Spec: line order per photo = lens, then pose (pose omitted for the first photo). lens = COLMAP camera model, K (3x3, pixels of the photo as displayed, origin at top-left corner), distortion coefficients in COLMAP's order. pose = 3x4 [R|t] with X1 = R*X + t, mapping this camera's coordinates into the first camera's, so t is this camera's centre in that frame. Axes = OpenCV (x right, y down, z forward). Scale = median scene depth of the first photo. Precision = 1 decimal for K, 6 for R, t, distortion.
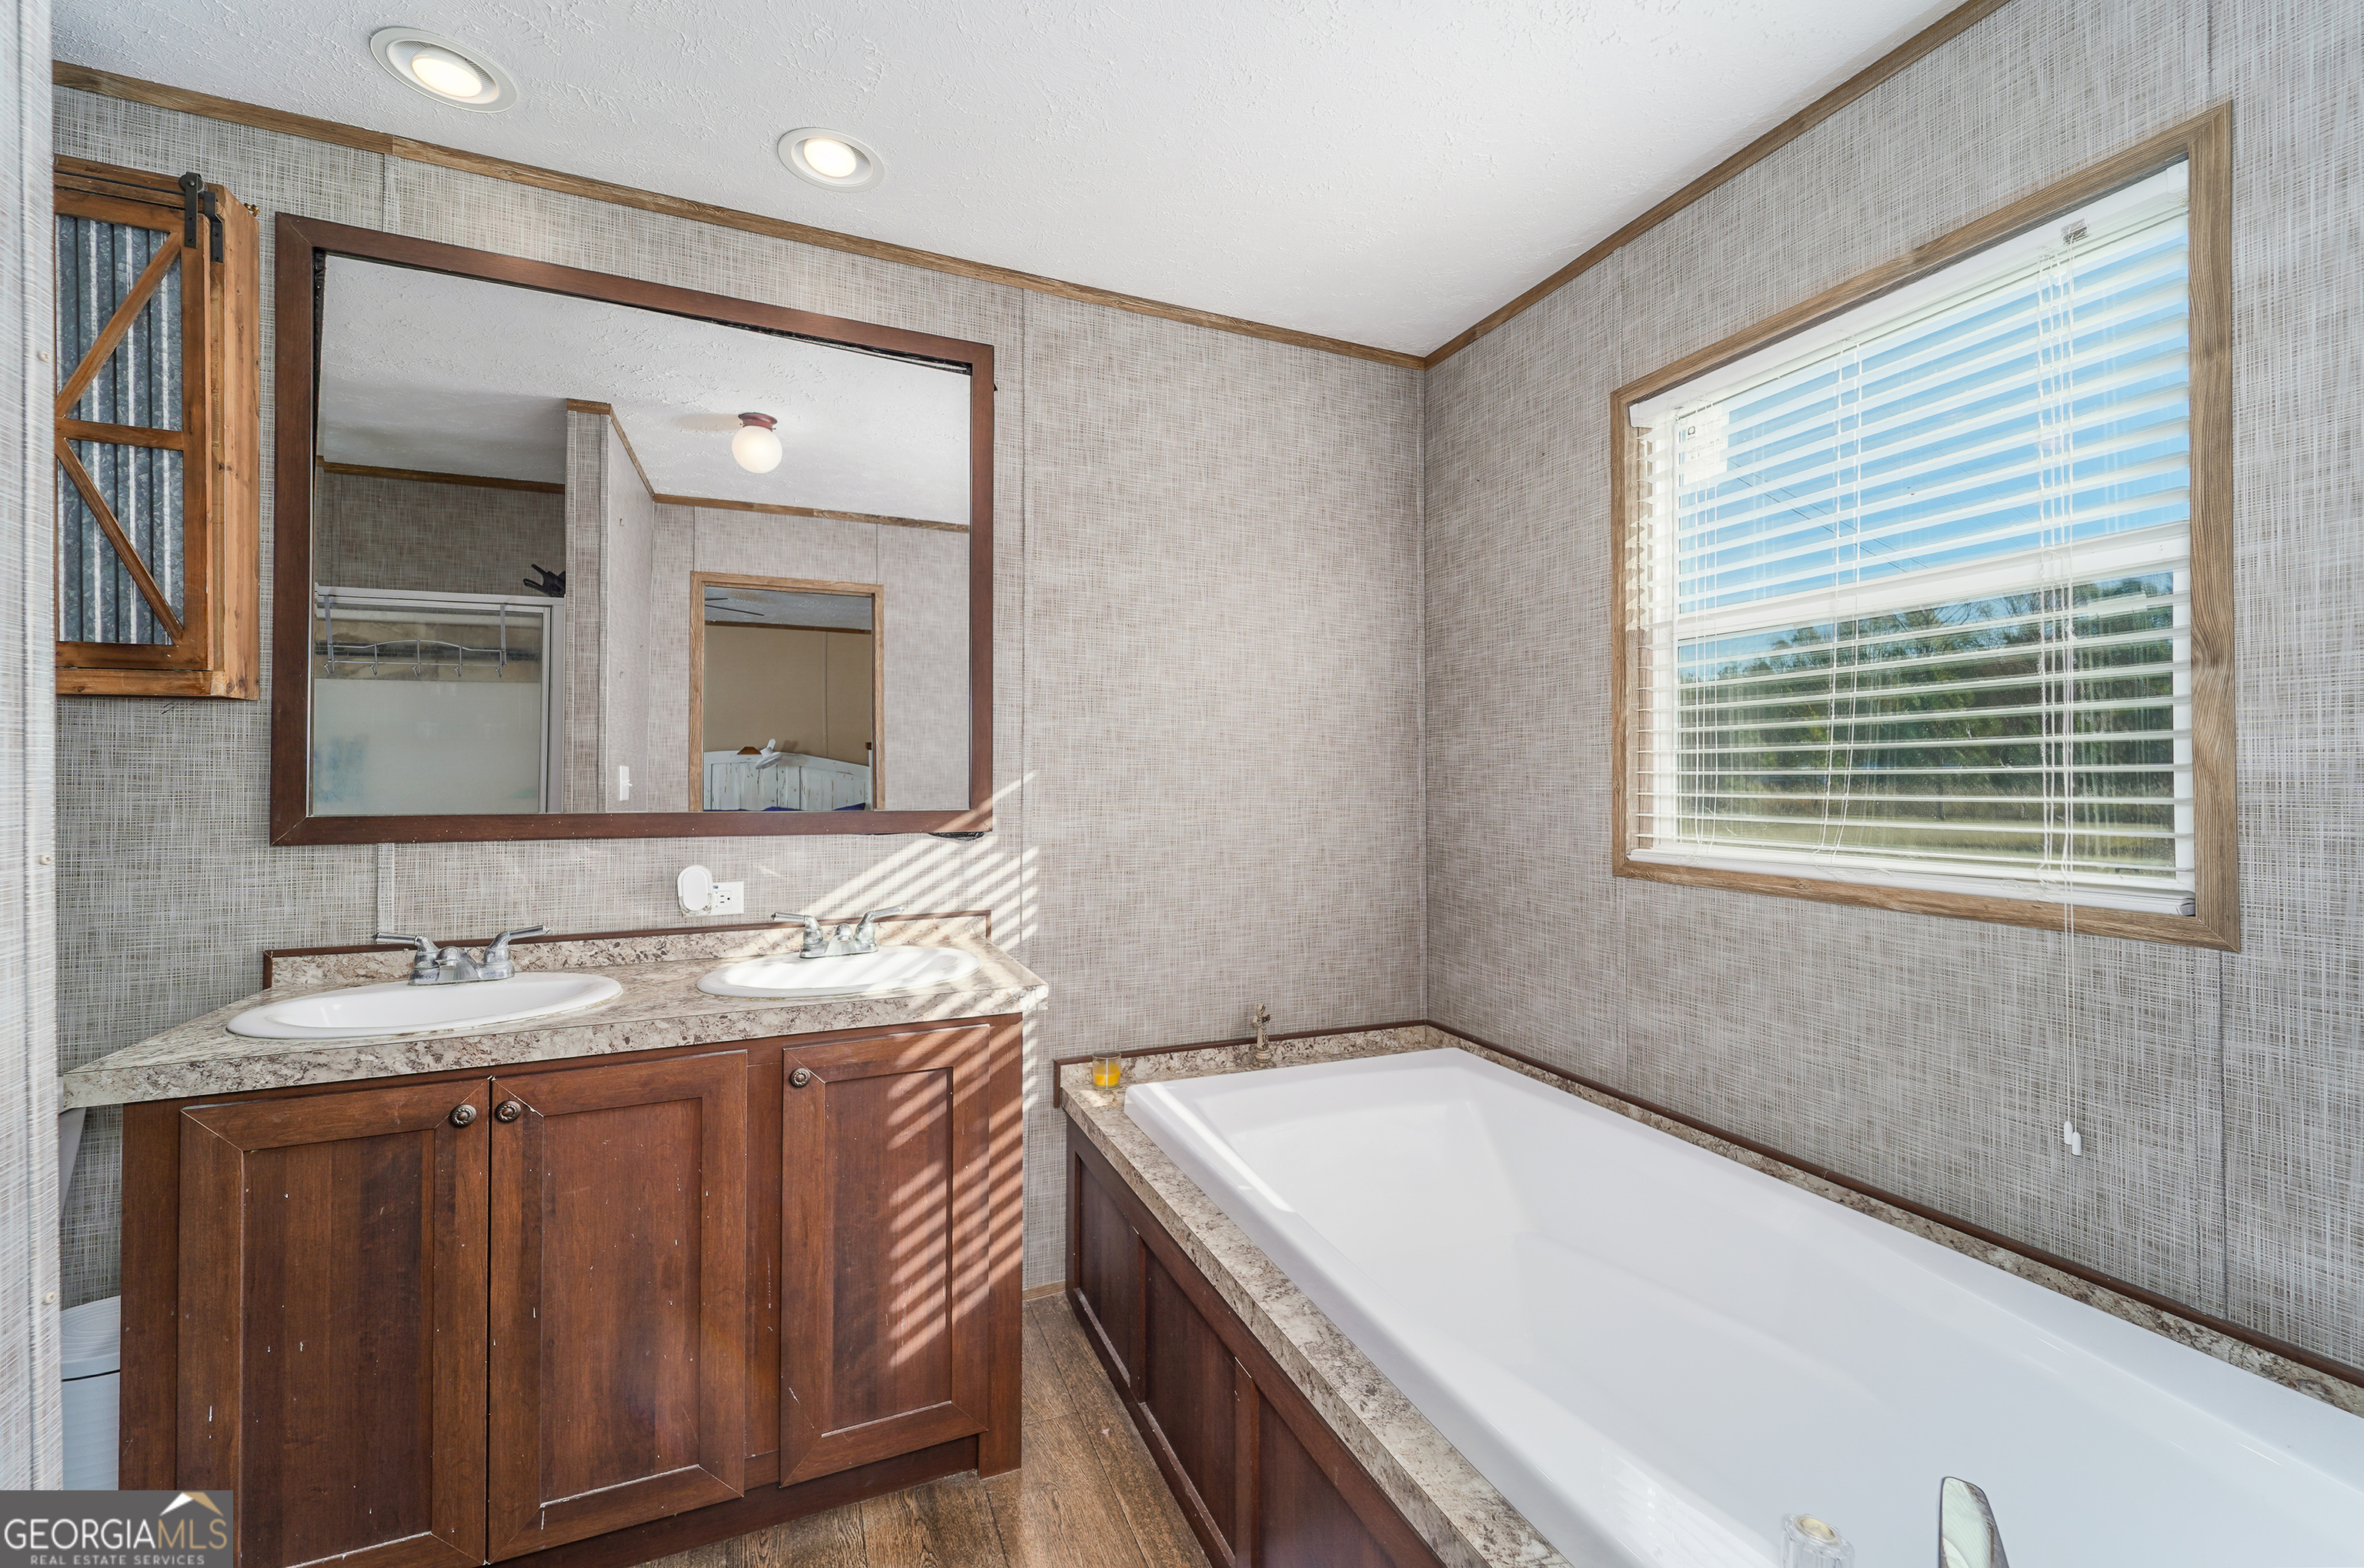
lens RADIAL K [[1039.1, 0, 1179.1], [0, 1039.1, 773.0], [0, 0, 1]] dist [-0.000456, -0.000573]
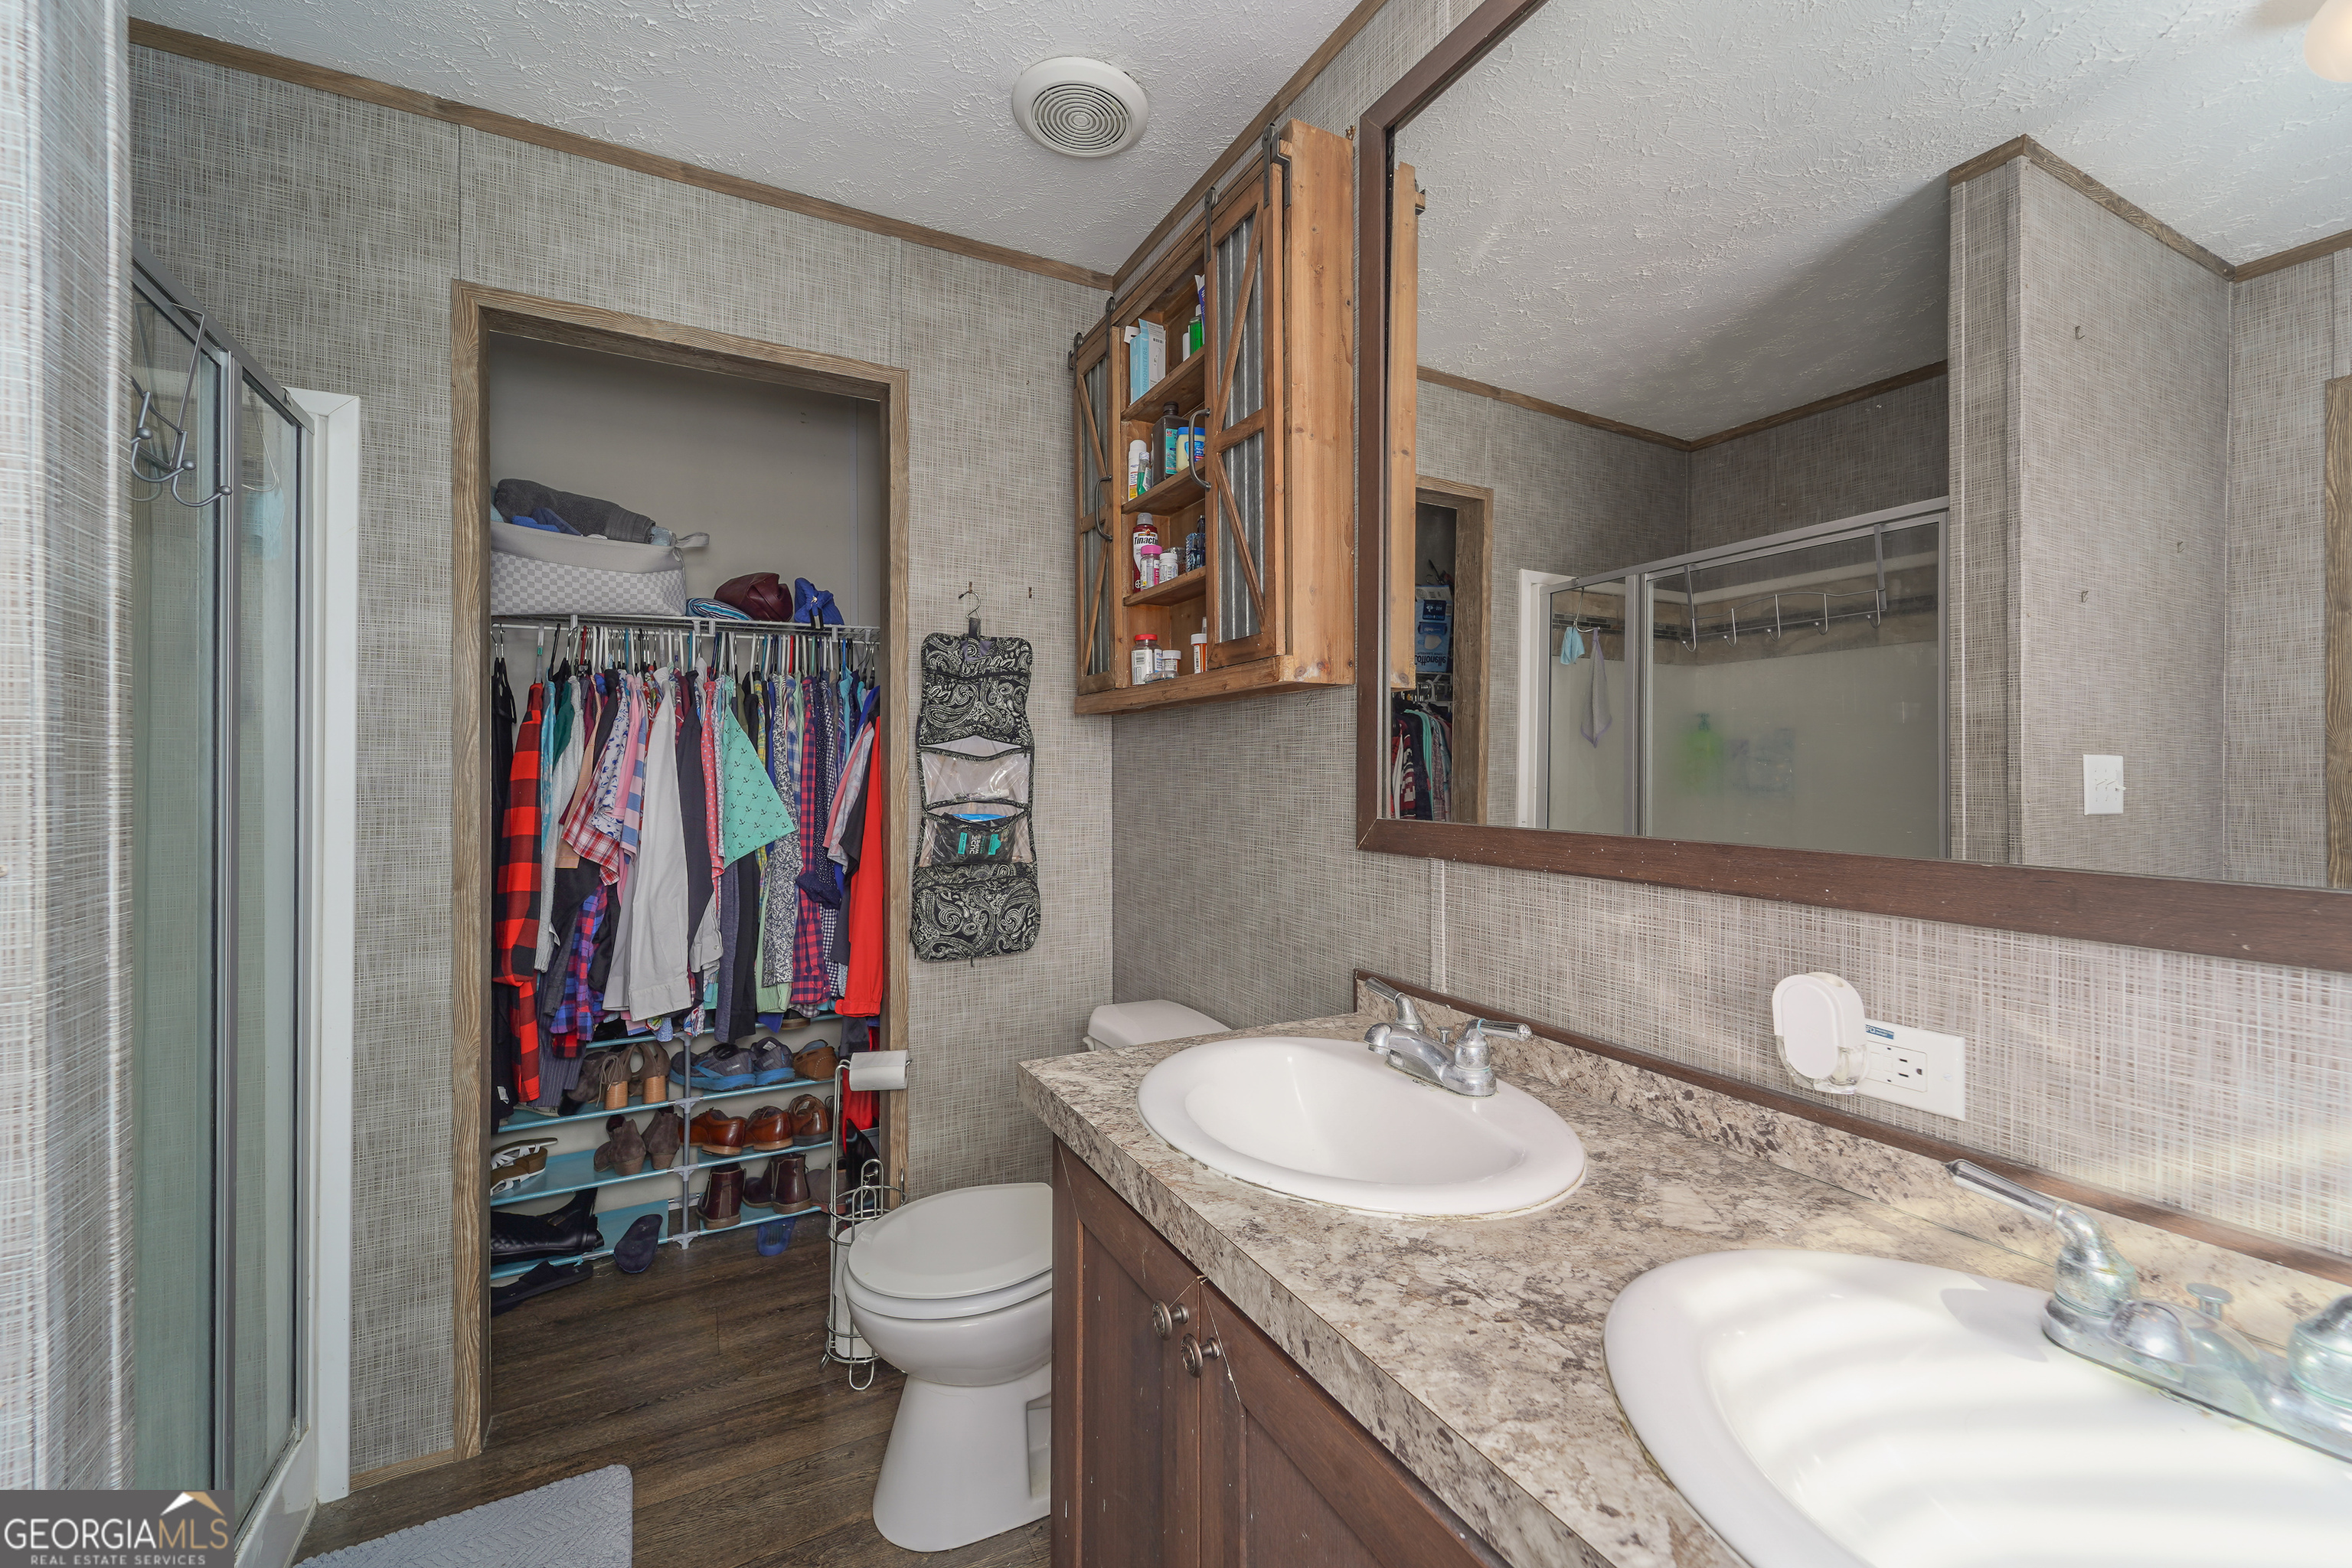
lens RADIAL K [[936.8, 0, 1163.5], [0, 936.8, 770.7], [0, 0, 1]] dist [-0.001413, -0.001257]
pose [[0.082356, 0.000806, -0.996603, -0.076041], [0.000457, 1.000000, 0.000846, 0.001924], [0.996603, -0.000525, 0.082355, 0.557333]]
